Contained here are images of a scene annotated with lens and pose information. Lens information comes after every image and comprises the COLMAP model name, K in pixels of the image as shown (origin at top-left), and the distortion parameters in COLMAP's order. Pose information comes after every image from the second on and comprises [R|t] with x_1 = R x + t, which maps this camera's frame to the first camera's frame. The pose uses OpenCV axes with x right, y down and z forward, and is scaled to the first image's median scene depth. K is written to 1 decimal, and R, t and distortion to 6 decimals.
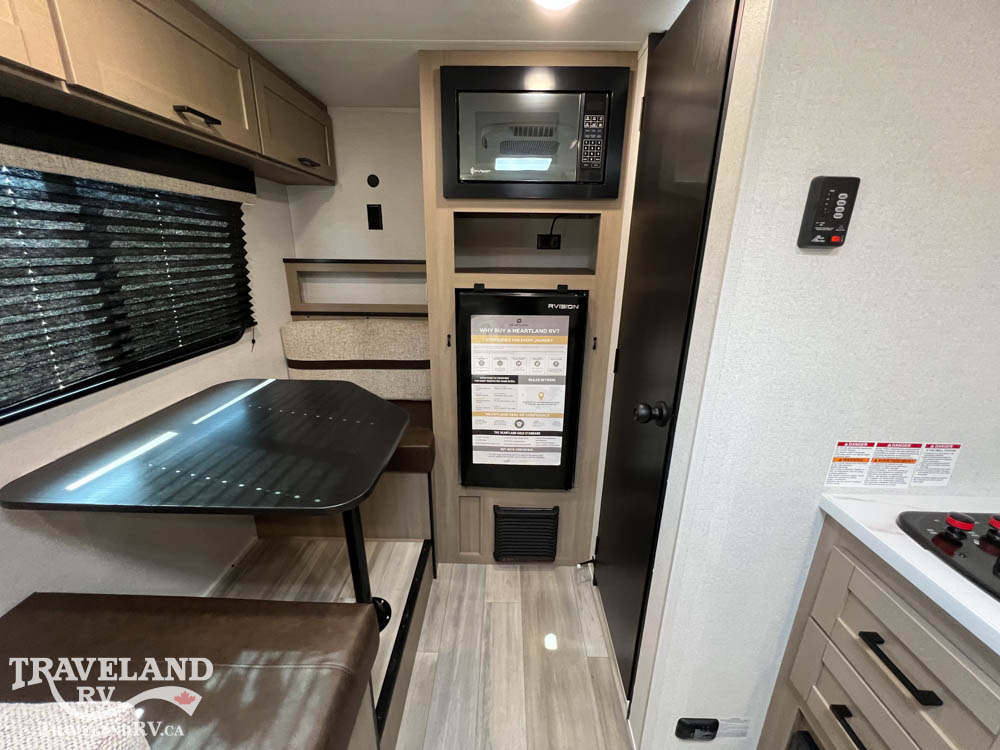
lens RADIAL K [[400.9, 0, 497.6], [0, 400.9, 373.1], [0, 0, 1]] dist [-0.000268, 0.000219]
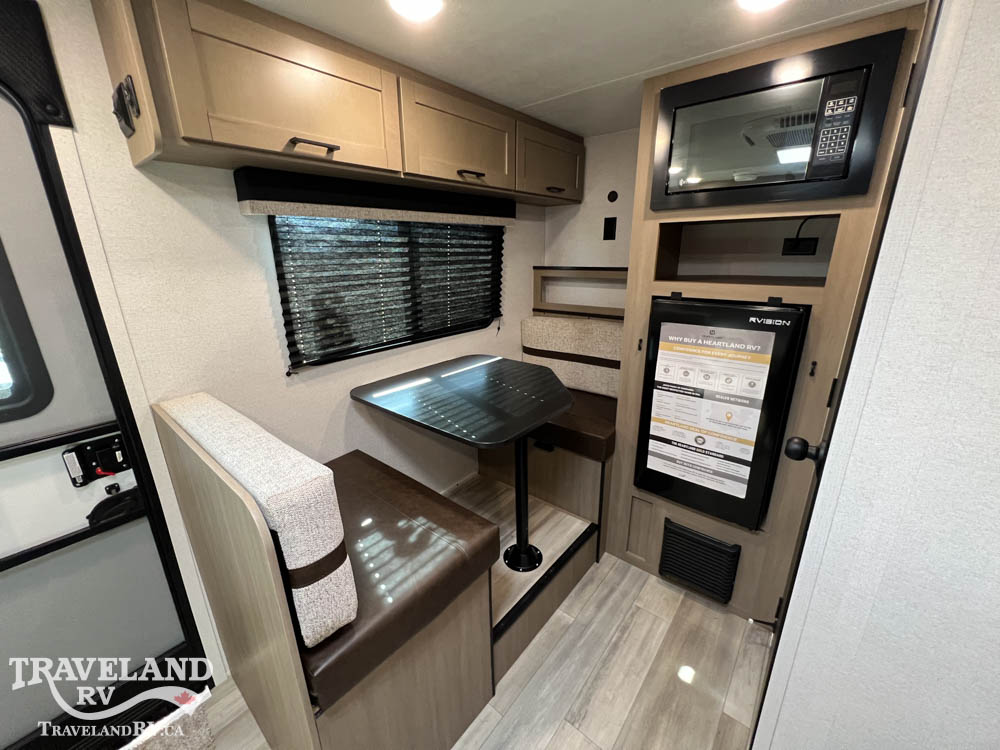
lens RADIAL K [[400.9, 0, 497.6], [0, 400.9, 373.1], [0, 0, 1]] dist [-0.000268, 0.000219]
pose [[0.780783, 0.161933, -0.603453, 0.242029], [-0.166836, 0.984796, 0.048403, 0.003631], [0.602116, 0.062885, 0.795928, -0.060746]]
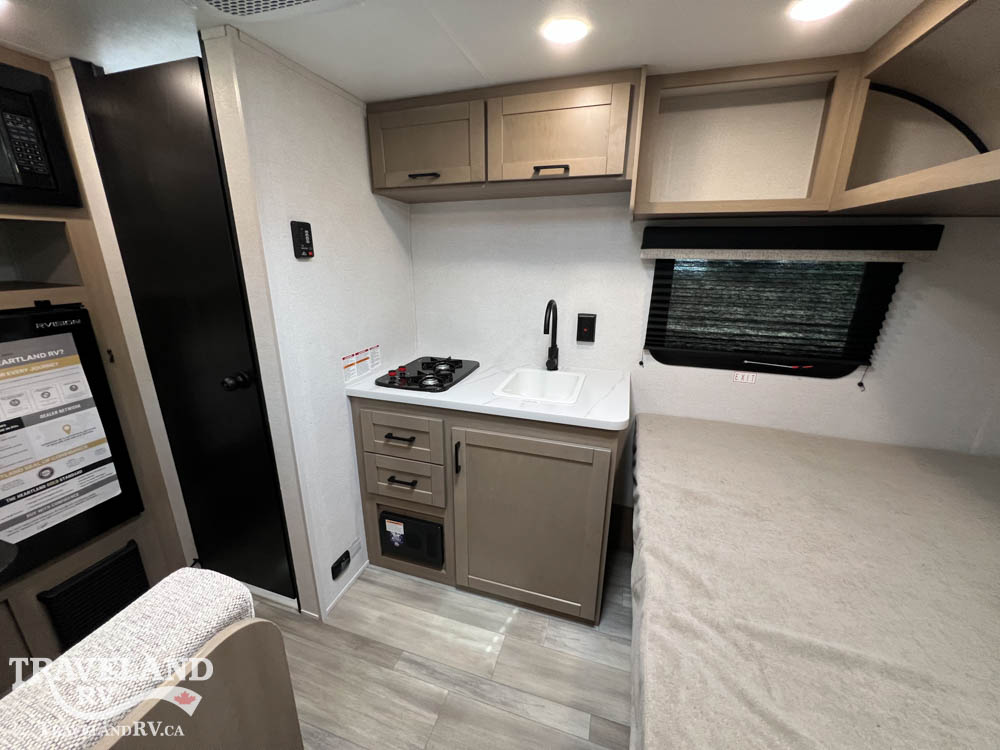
lens RADIAL K [[400.9, 0, 497.6], [0, 400.9, 373.1], [0, 0, 1]] dist [-0.000268, 0.000219]
pose [[0.287582, -0.289849, 0.912844, -0.393482], [0.285378, 0.935746, 0.207215, 0.030613], [-0.914252, 0.200914, 0.351820, -0.186877]]
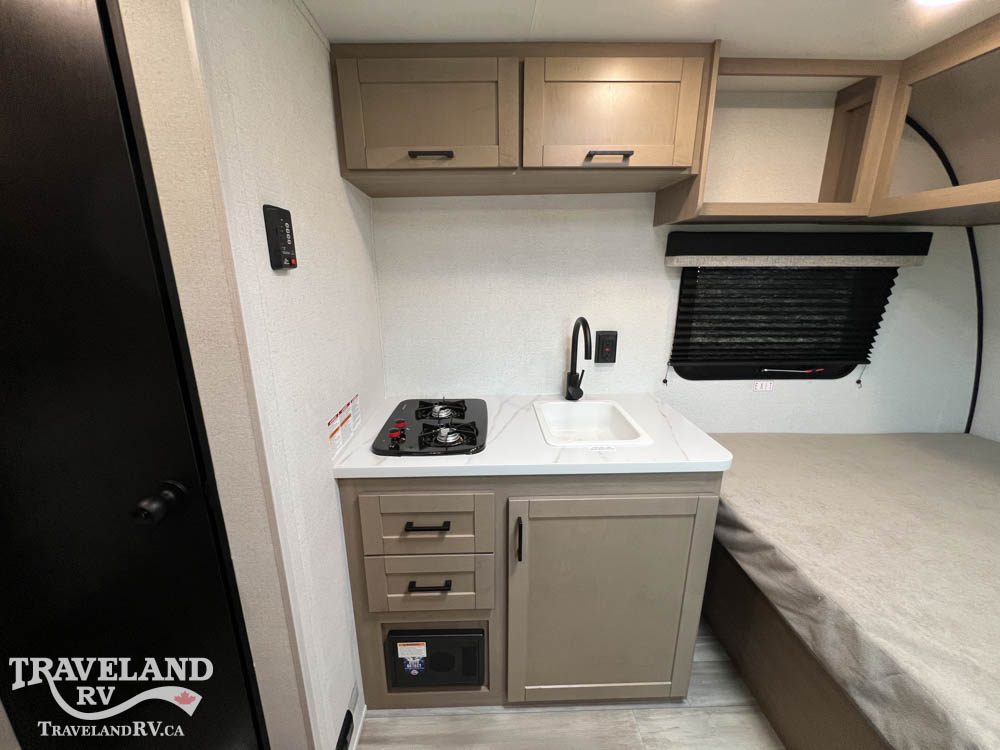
lens RADIAL K [[400.9, 0, 497.6], [0, 400.9, 373.1], [0, 0, 1]] dist [-0.000268, 0.000219]
pose [[-0.050255, -0.271024, 0.961260, -0.179824], [0.302102, 0.913263, 0.273285, -0.083537], [-0.951950, 0.304133, 0.035981, 0.231309]]
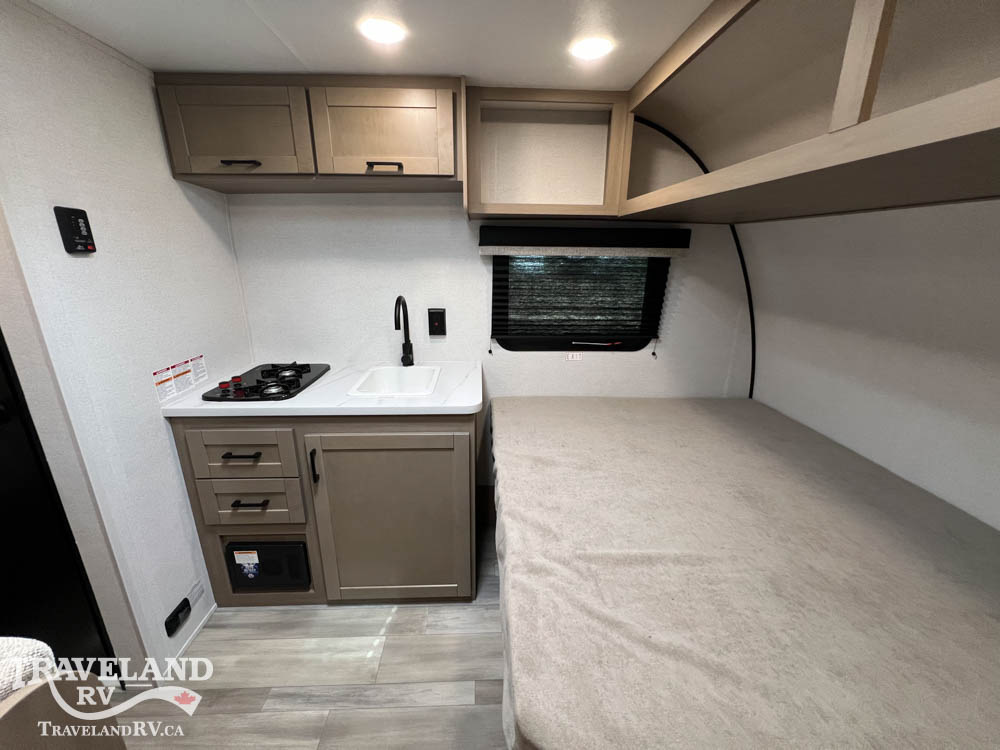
lens RADIAL K [[400.9, 0, 497.6], [0, 400.9, 373.1], [0, 0, 1]] dist [-0.000268, 0.000219]
pose [[-0.062305, -0.301223, 0.951516, -0.428709], [0.290415, 0.906643, 0.306034, 0.046095], [-0.954870, 0.295402, 0.030991, -0.206775]]
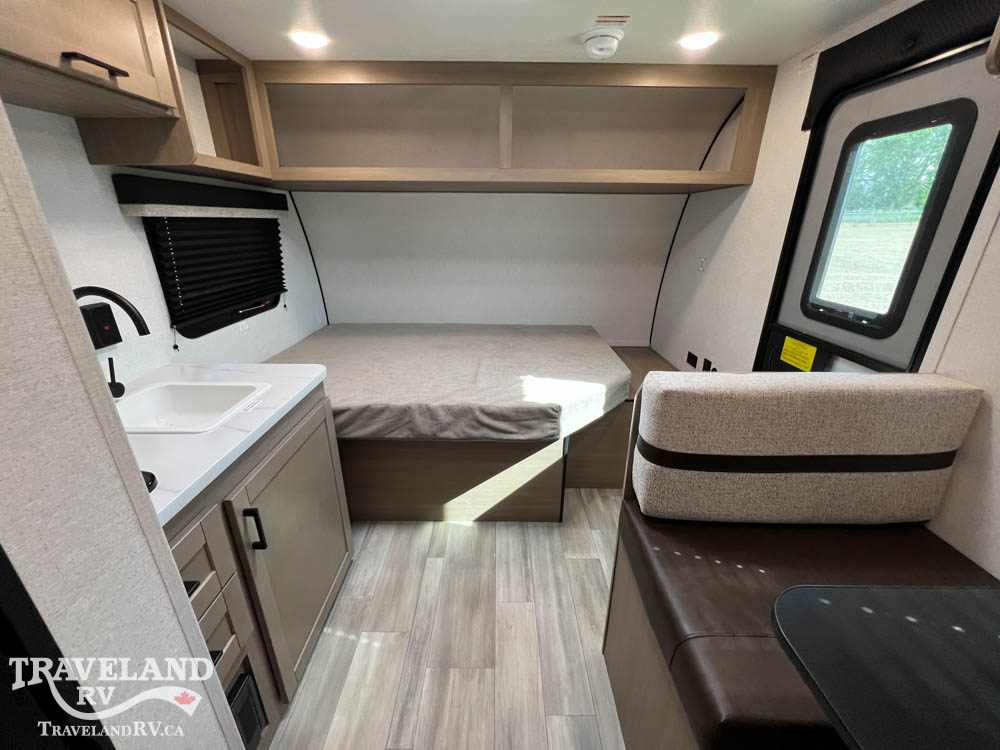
lens RADIAL K [[400.9, 0, 497.6], [0, 400.9, 373.1], [0, 0, 1]] dist [-0.000268, 0.000219]
pose [[-0.999698, -0.006502, -0.023702, 0.068569], [-0.019803, 0.784250, 0.620128, -0.212035], [0.014556, 0.620410, -0.784142, 0.684397]]
